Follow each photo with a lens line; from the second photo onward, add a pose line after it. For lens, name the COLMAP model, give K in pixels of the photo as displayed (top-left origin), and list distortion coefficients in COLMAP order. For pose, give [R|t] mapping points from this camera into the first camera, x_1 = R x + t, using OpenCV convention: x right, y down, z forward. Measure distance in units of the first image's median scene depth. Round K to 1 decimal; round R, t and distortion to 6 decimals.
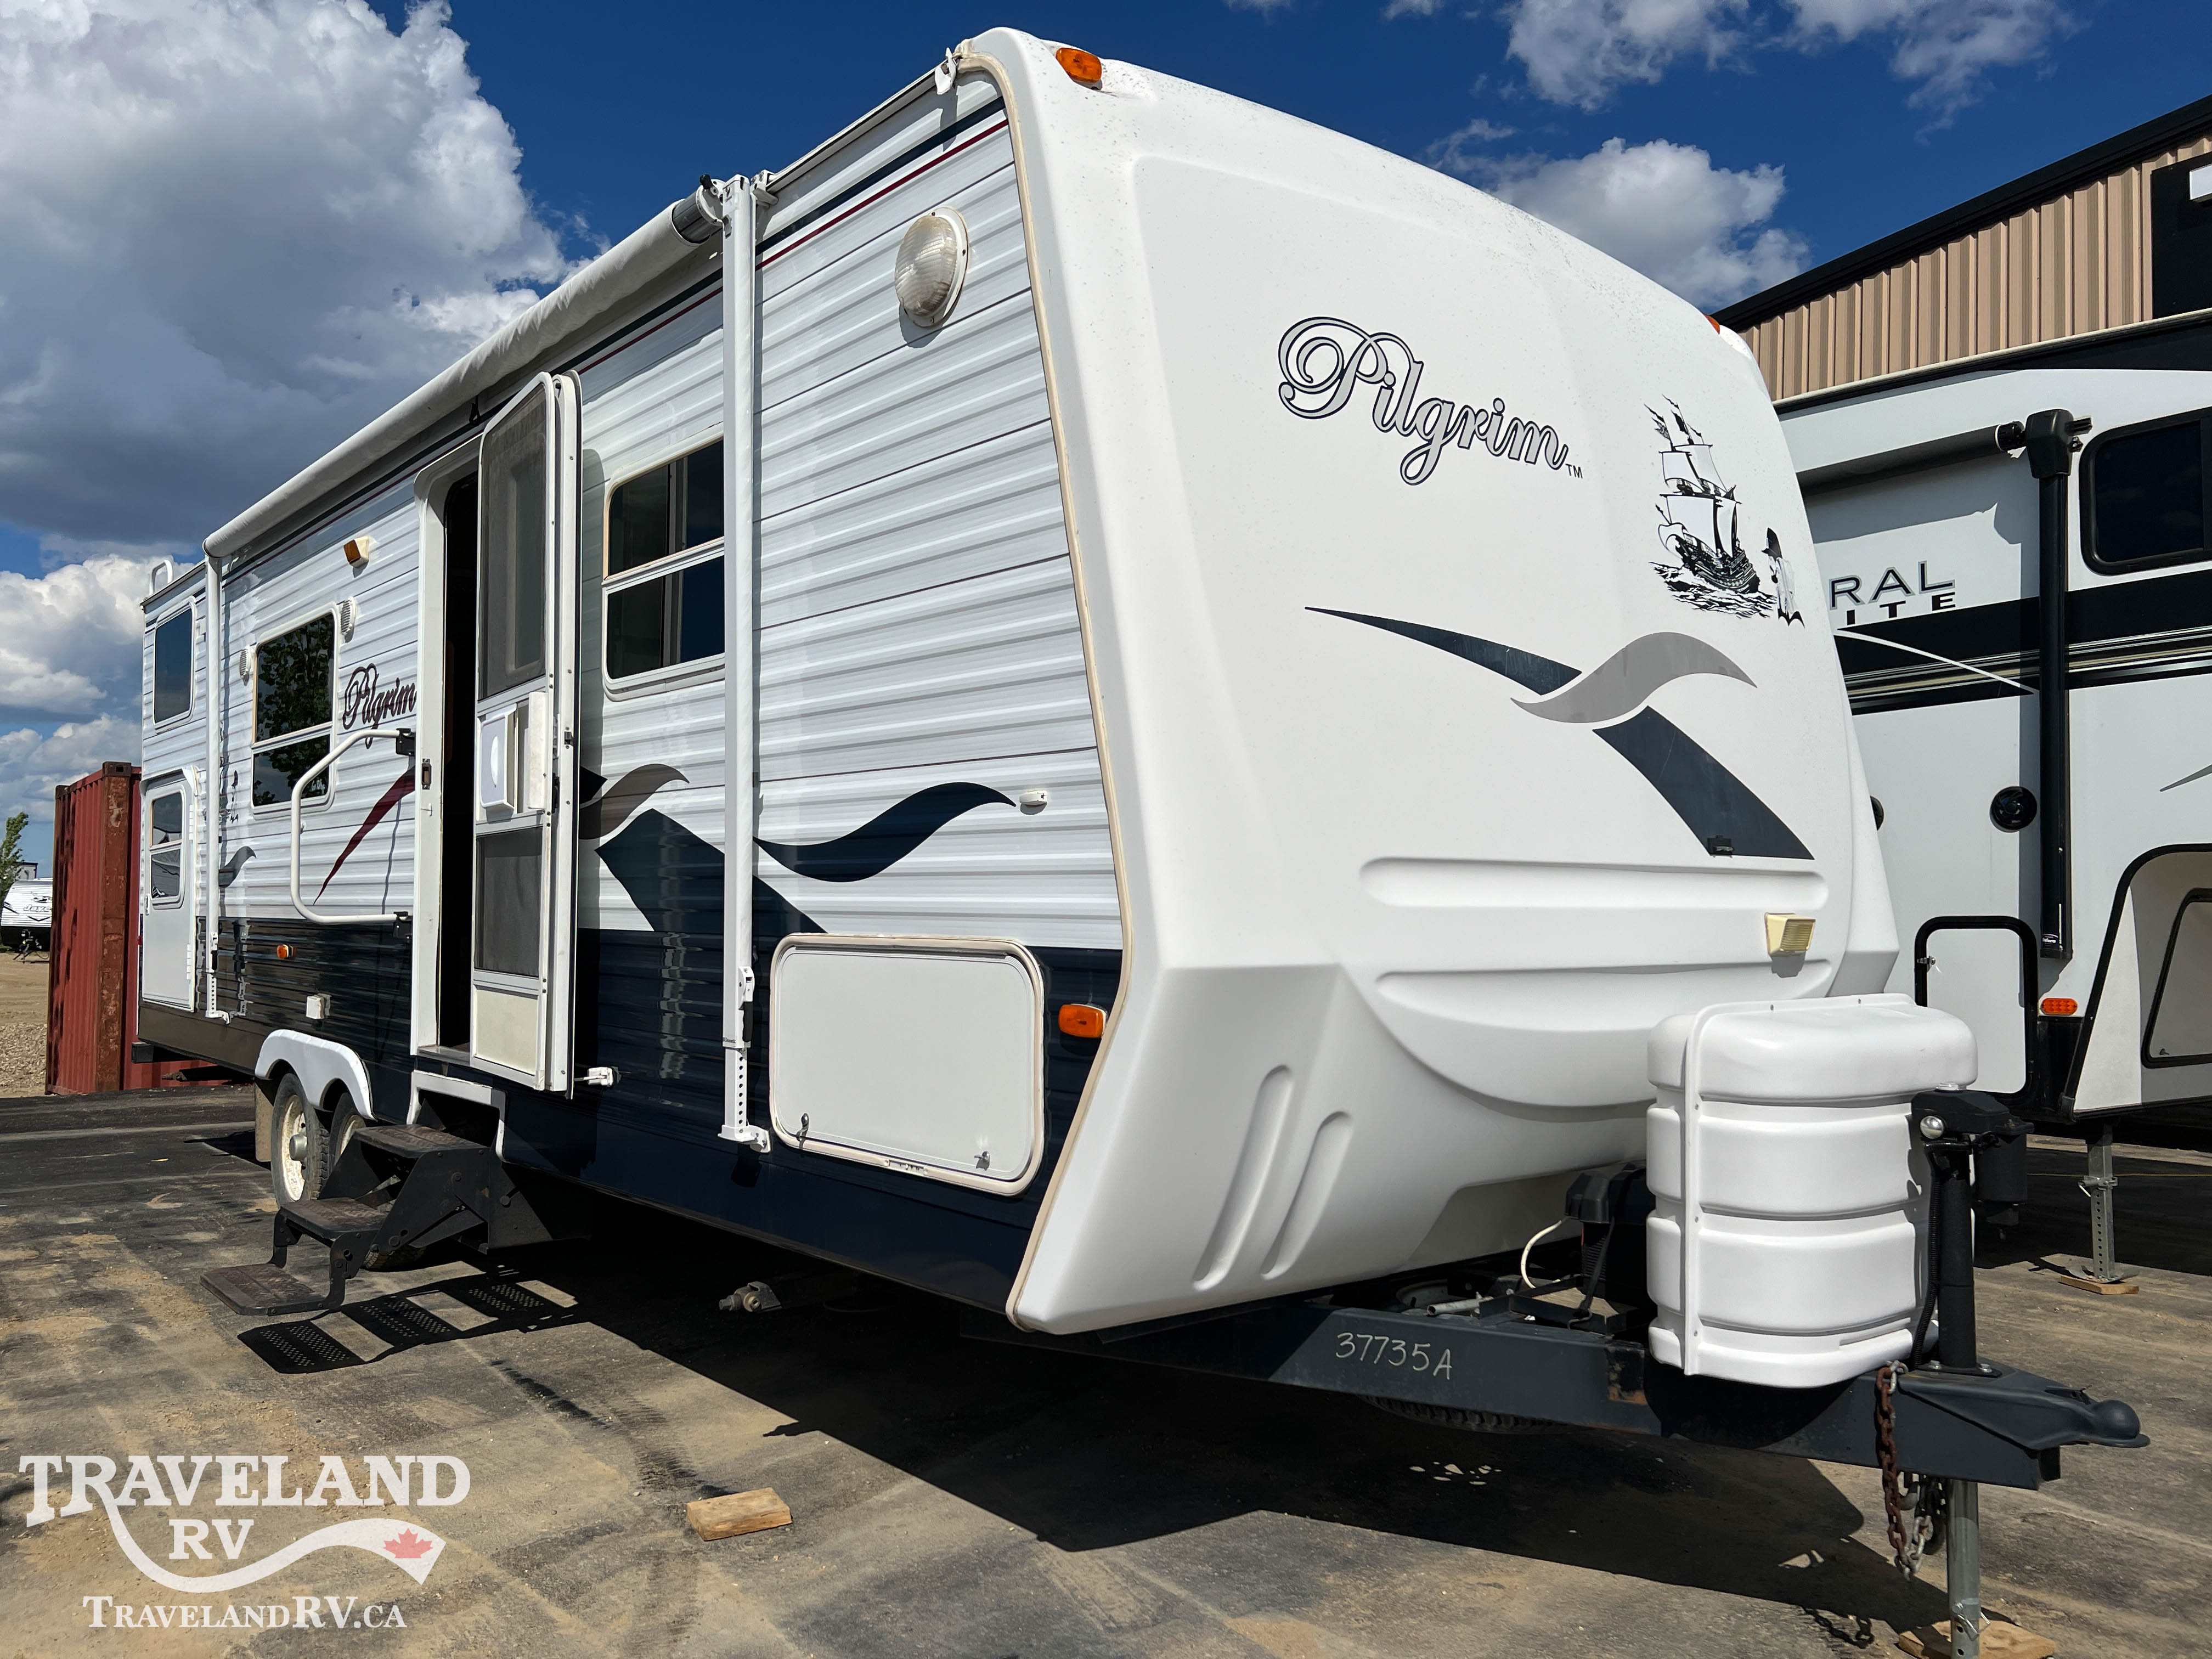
lens RADIAL K [[1694.6, 0, 1110.0], [0, 1694.6, 836.4], [0, 0, 1]] dist [0.008213, -0.000268]
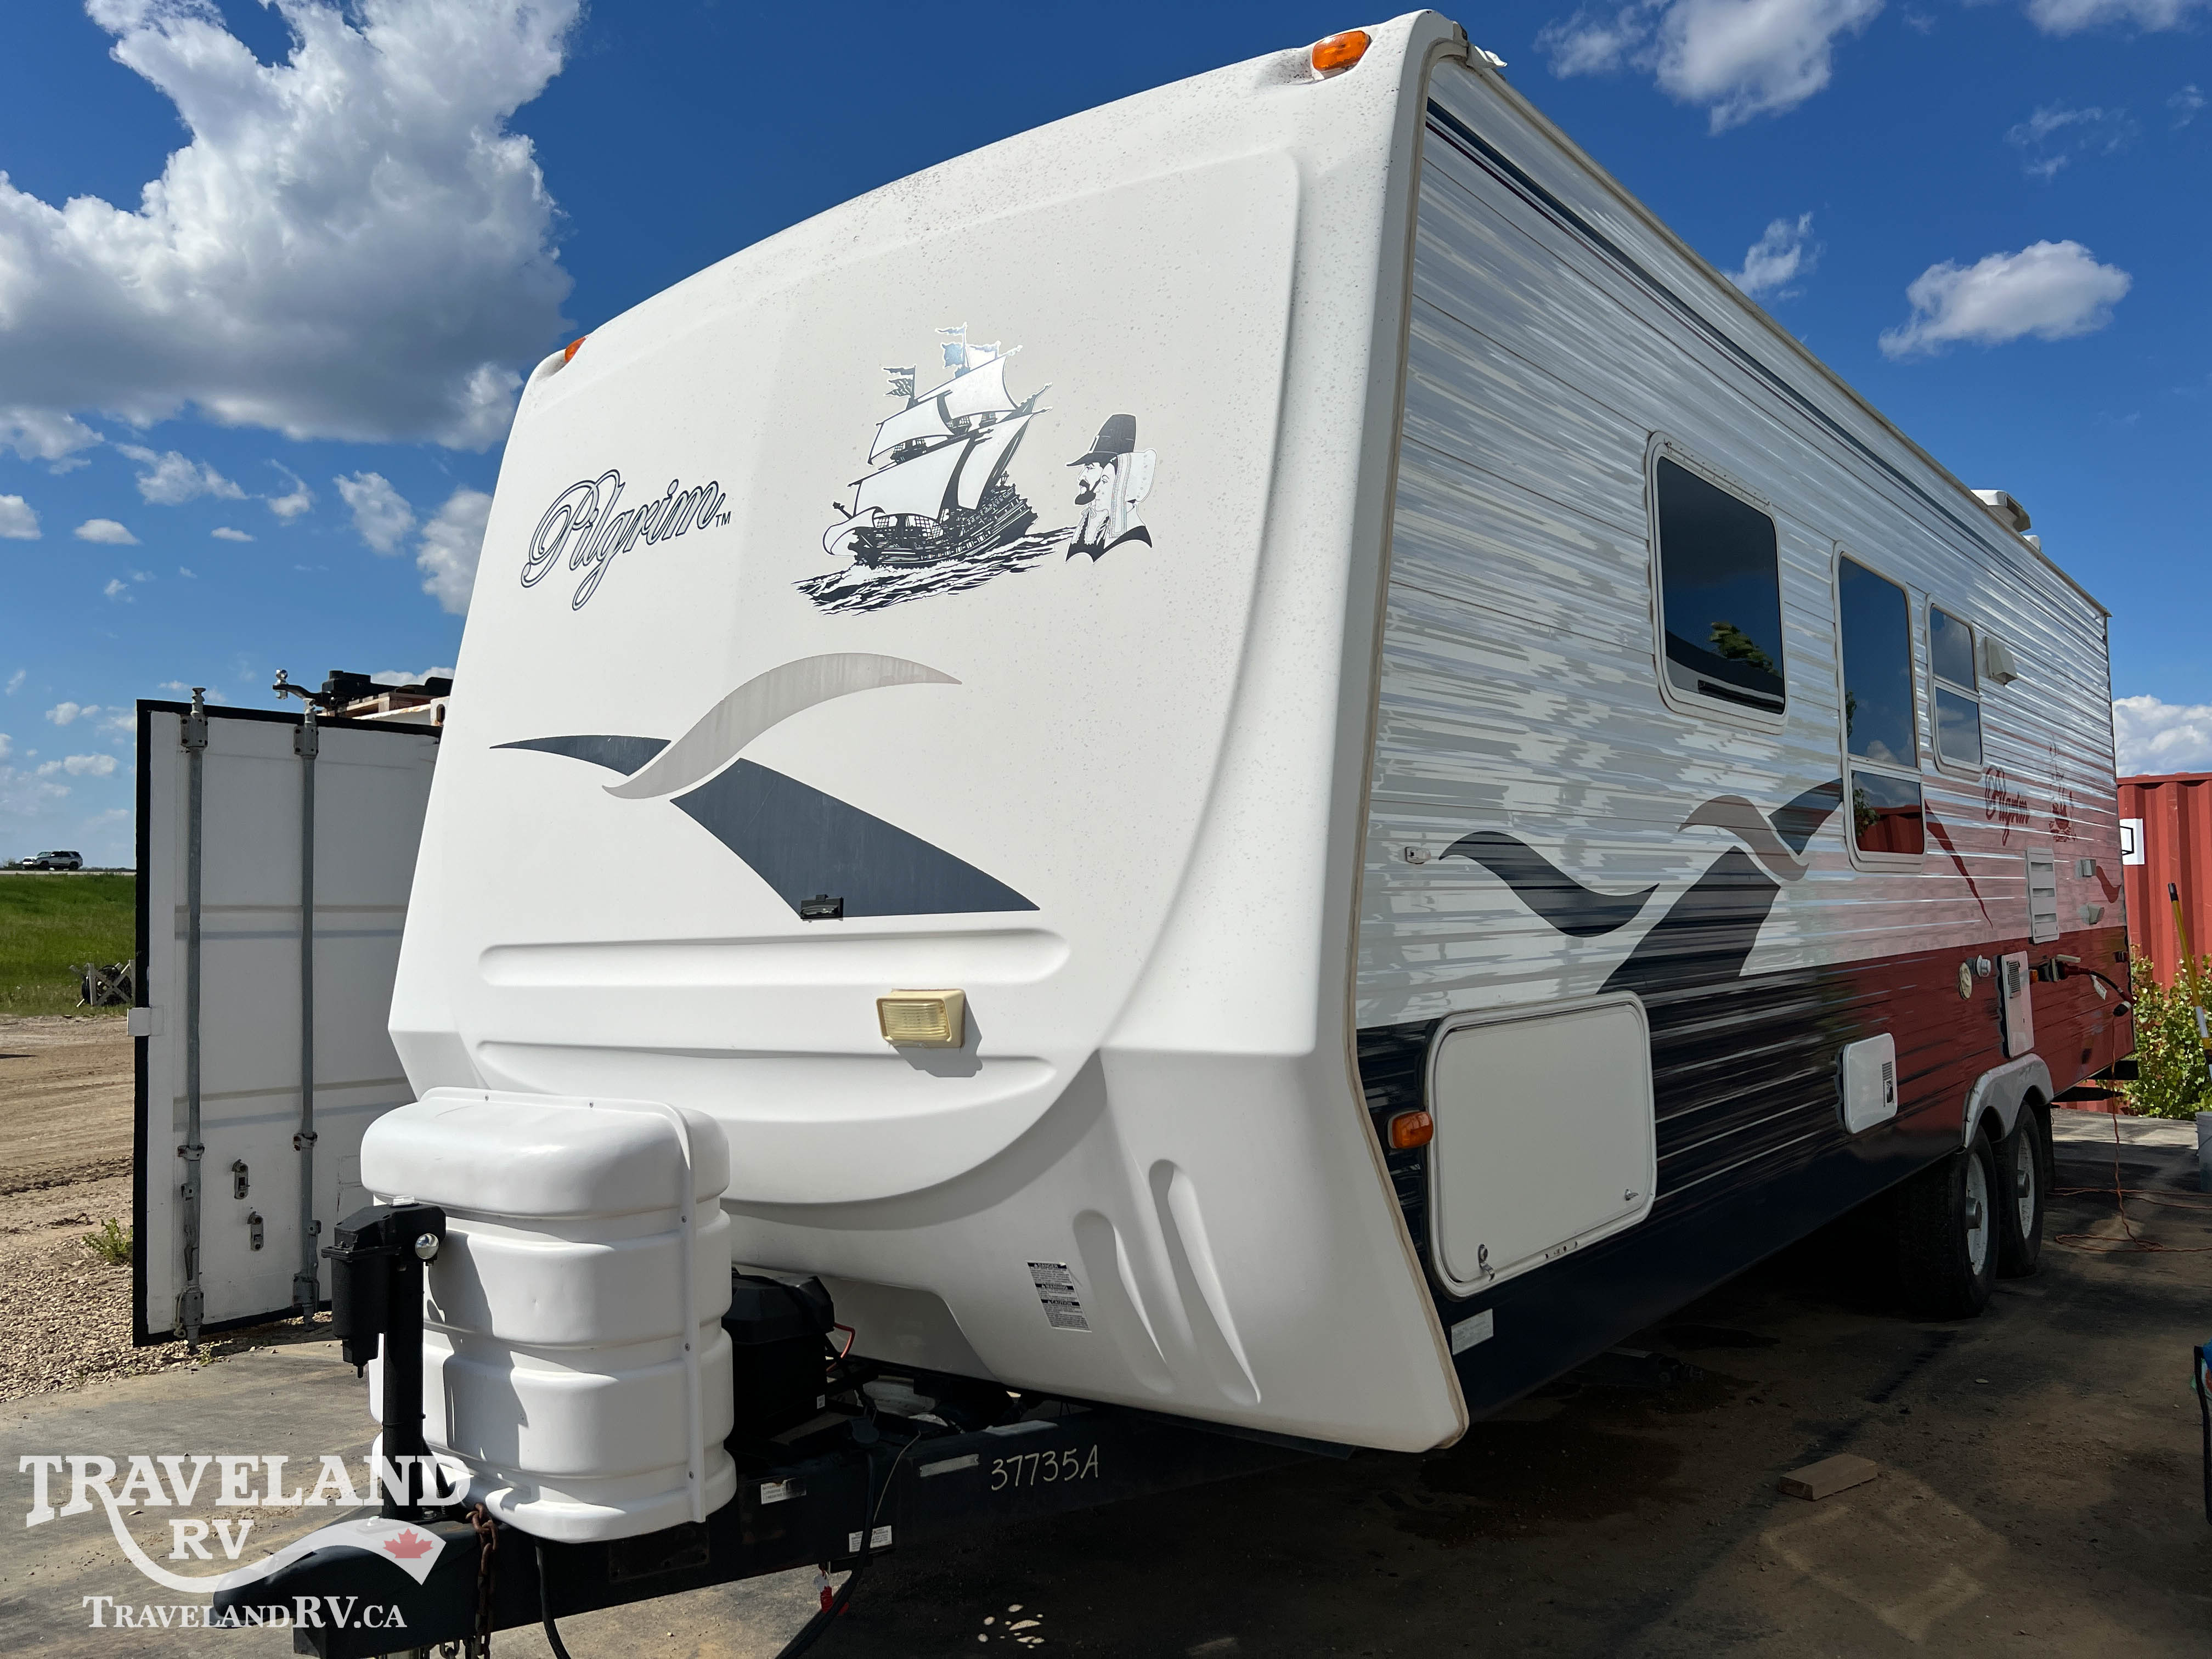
lens RADIAL K [[1694.6, 0, 1110.6], [0, 1694.6, 830.7], [0, 0, 1]] dist [0.008213, -0.000268]
pose [[0.220504, -0.070001, -0.972871, 1.207621], [0.068895, 0.996048, -0.056053, 0.024384], [0.972950, -0.054666, 0.224455, 0.973257]]
